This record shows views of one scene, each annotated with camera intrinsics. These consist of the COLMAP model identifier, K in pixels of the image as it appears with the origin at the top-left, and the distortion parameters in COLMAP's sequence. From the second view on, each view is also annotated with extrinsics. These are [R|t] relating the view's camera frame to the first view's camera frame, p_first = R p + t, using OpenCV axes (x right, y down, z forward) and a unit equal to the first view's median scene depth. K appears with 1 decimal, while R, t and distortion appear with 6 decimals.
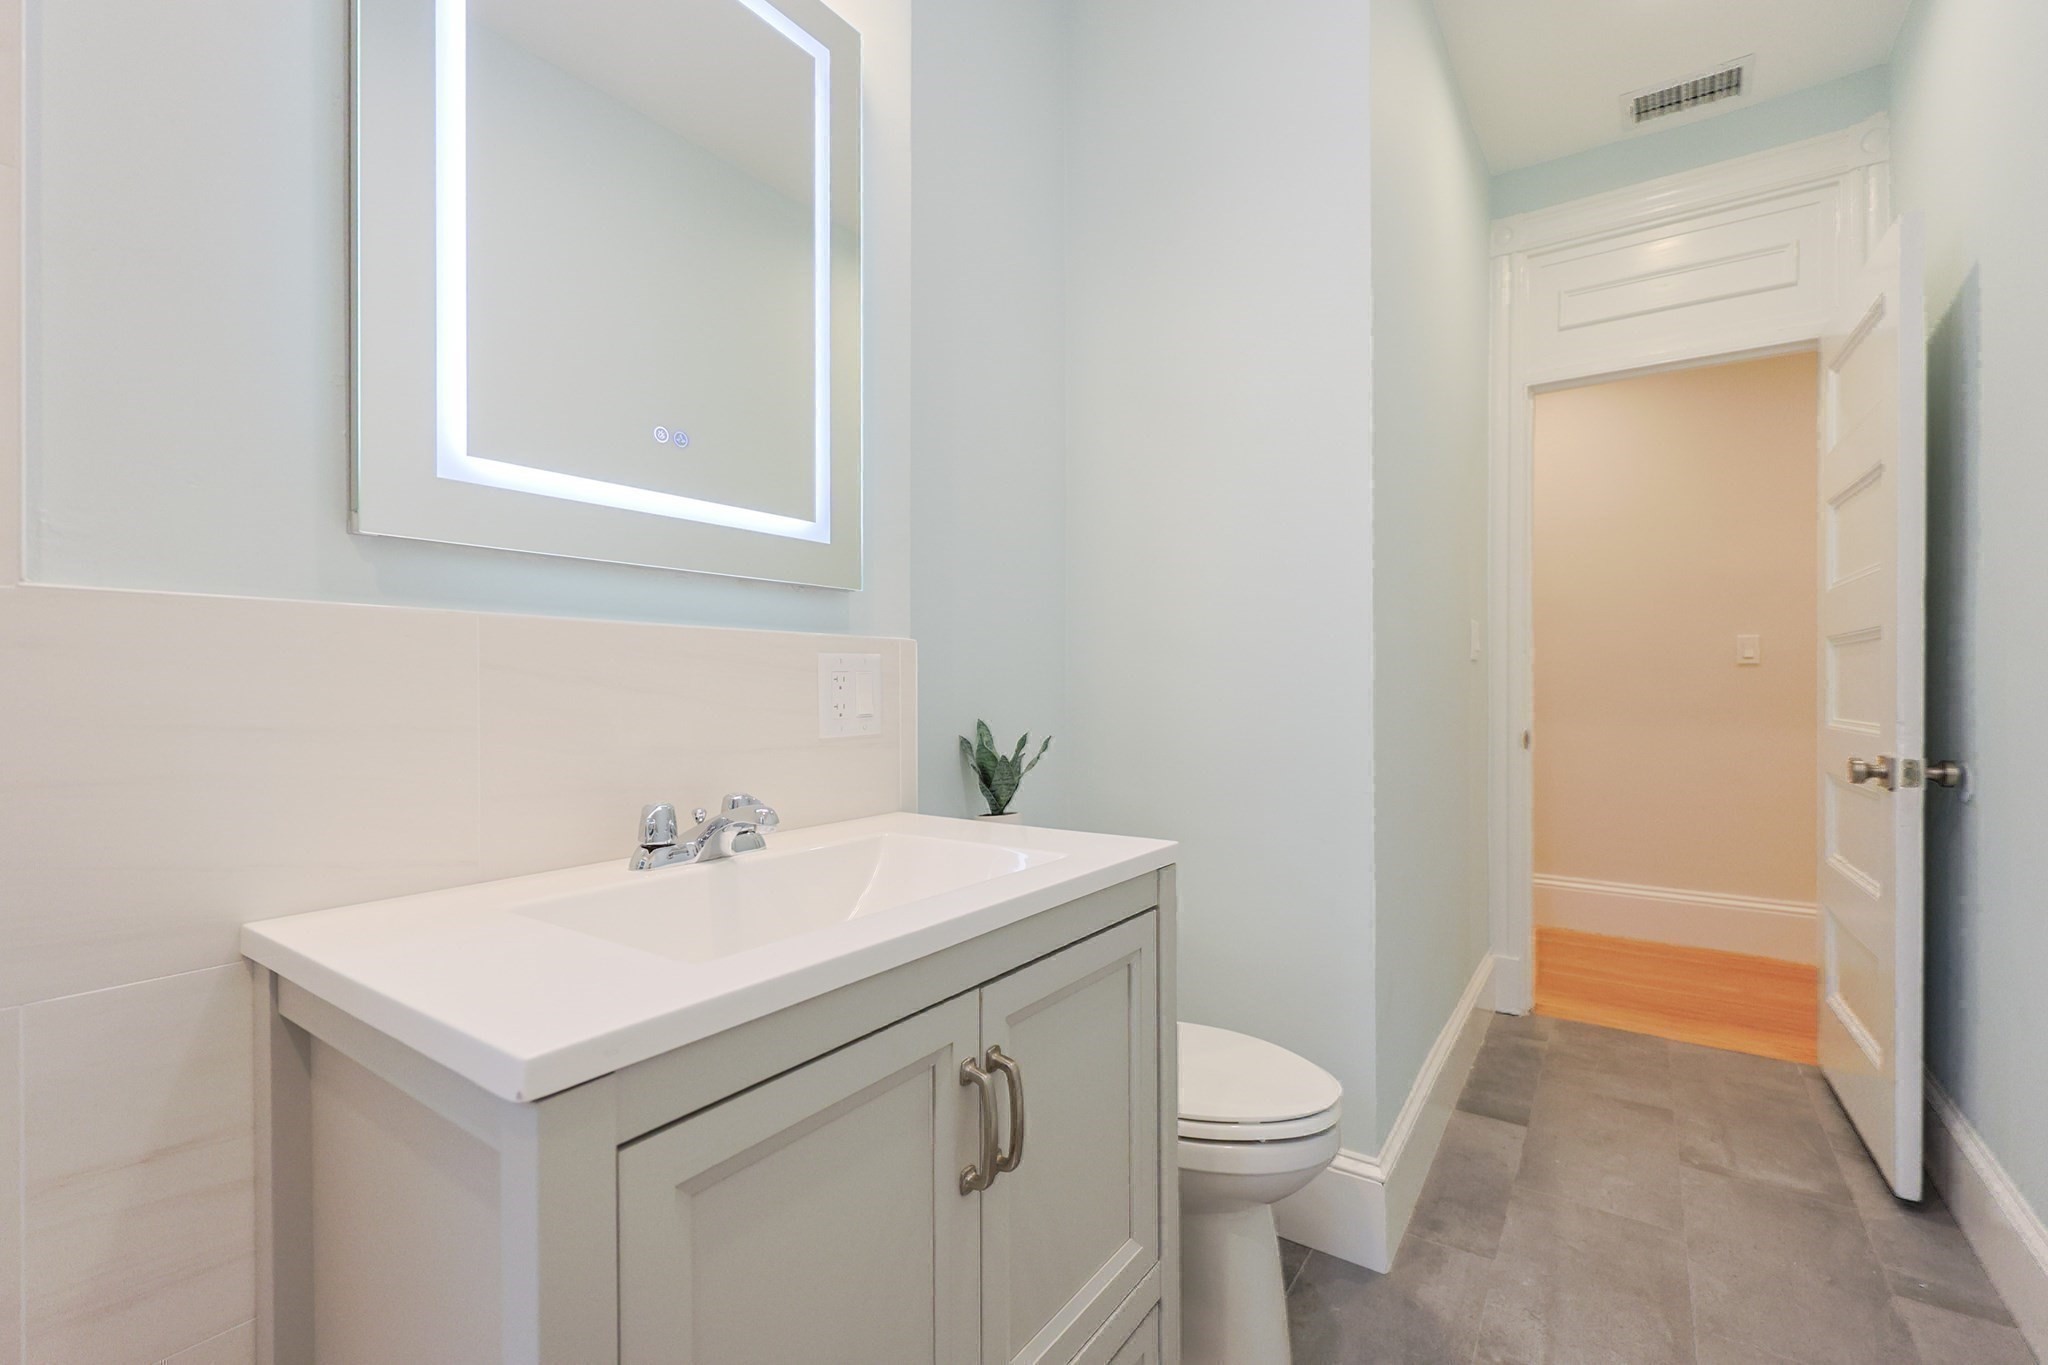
lens RADIAL K [[898.9, 0, 1014.7], [0, 898.9, 682.5], [0, 0, 1]] dist [-0.003343, -0.000132]
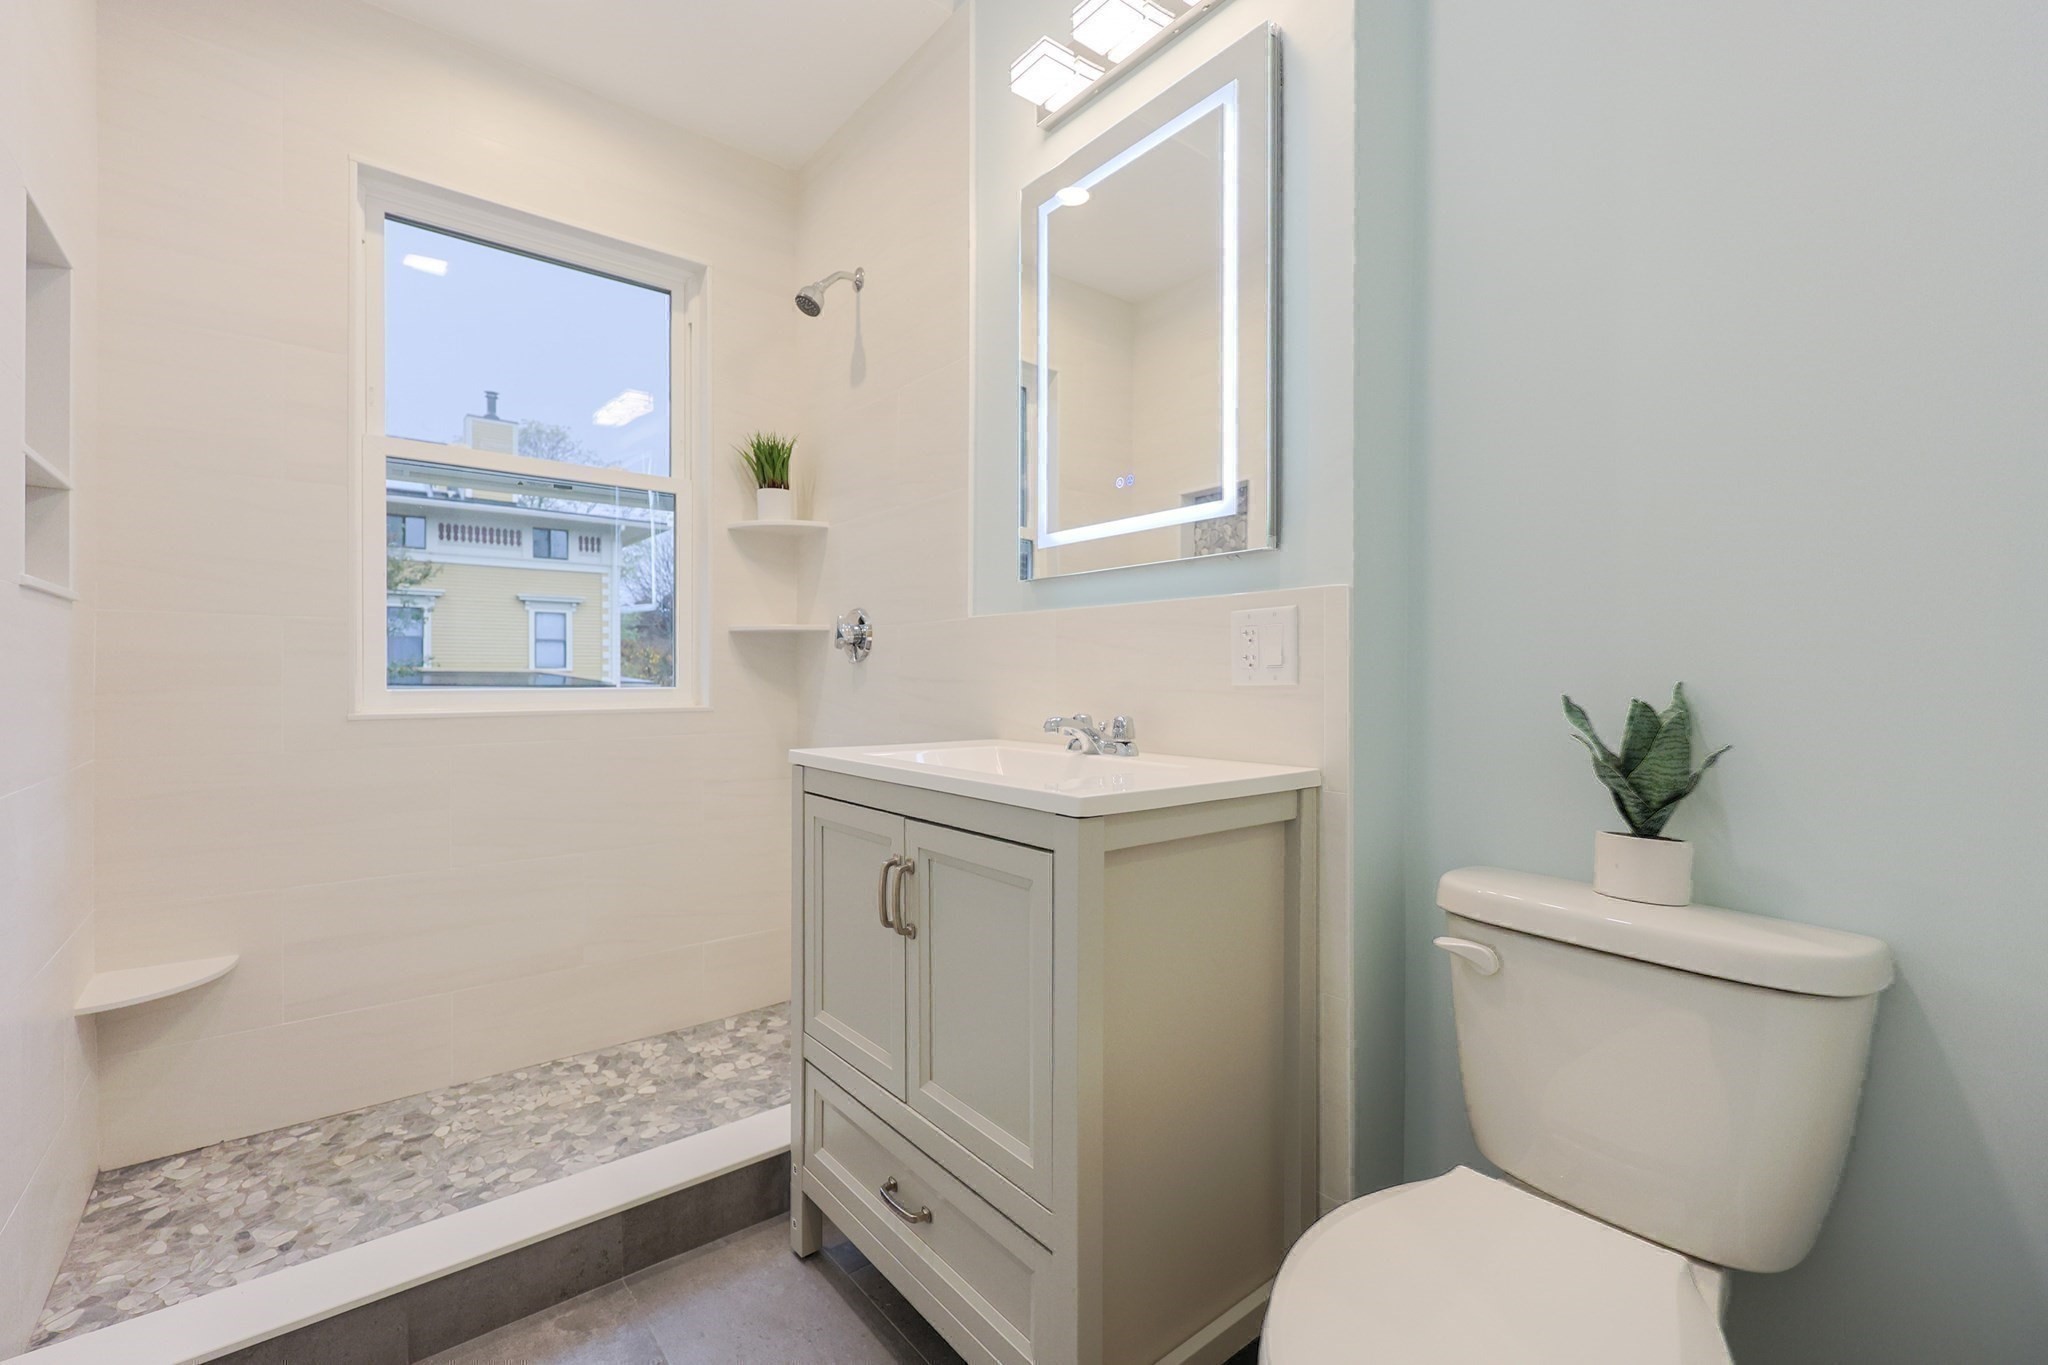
lens RADIAL K [[874.8, 0, 1019.5], [0, 874.8, 684.1], [0, 0, 1]] dist [-0.001417, -0.000028]
pose [[-0.268414, 0.006611, -0.963281, 1.097355], [0.004036, 0.999975, 0.005738, 0.062556], [0.963295, -0.002348, -0.268434, 1.229281]]
